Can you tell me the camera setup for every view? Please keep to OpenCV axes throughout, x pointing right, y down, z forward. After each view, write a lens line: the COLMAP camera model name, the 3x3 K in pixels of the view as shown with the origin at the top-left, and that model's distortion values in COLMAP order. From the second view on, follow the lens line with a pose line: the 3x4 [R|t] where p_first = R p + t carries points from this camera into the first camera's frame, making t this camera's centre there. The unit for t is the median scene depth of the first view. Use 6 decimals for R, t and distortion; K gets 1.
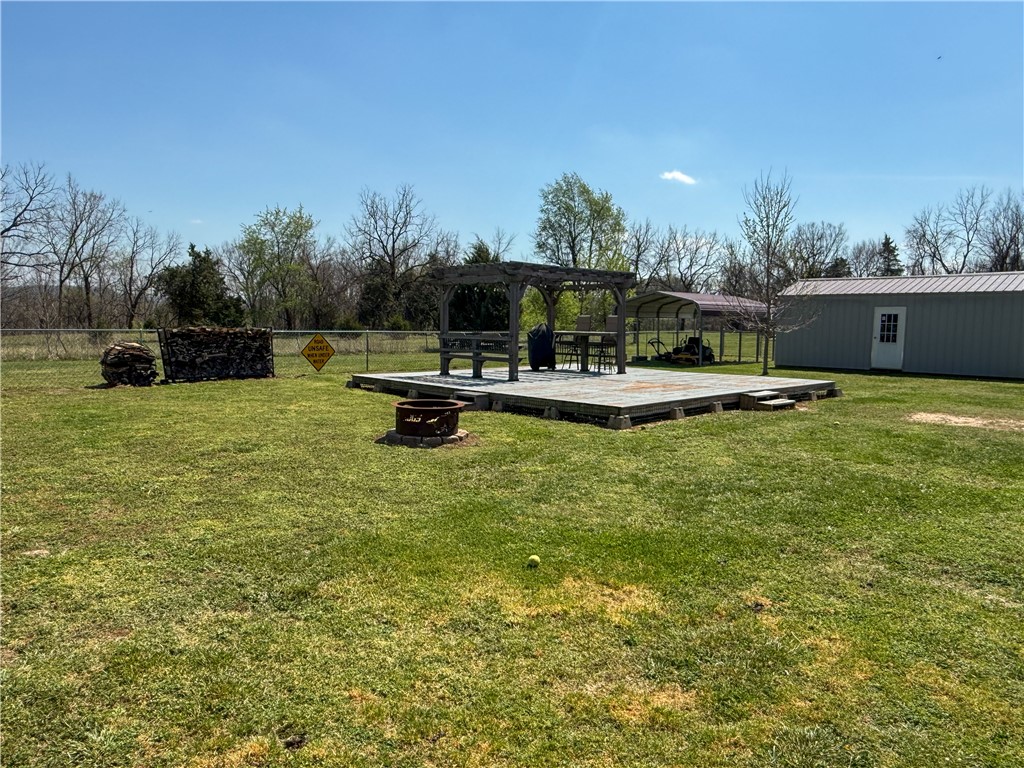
lens RADIAL K [[716.7, 0, 506.4], [0, 716.7, 391.2], [0, 0, 1]] dist [0.003019, -0.006261]
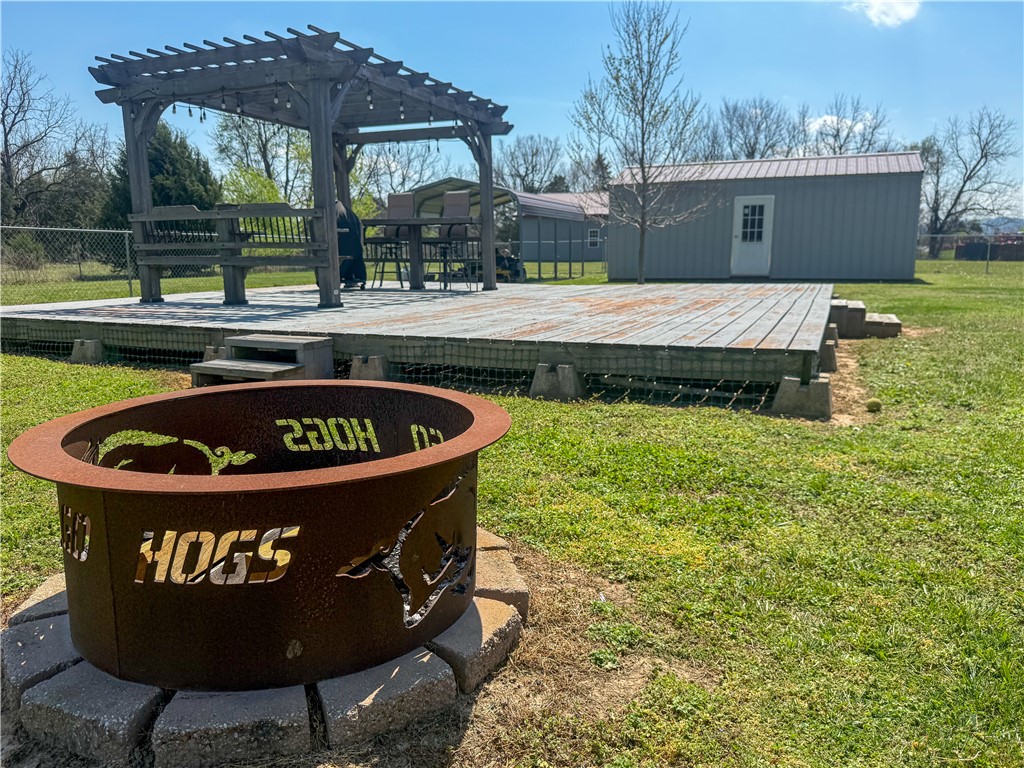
lens RADIAL K [[775.0, 0, 521.5], [0, 775.0, 389.2], [0, 0, 1]] dist [0.027287, -0.039772]
pose [[0.916544, -0.088428, 0.390036, -0.047181], [0.056351, 0.994074, 0.092954, -0.000730], [-0.395945, -0.063218, 0.916096, 0.303962]]
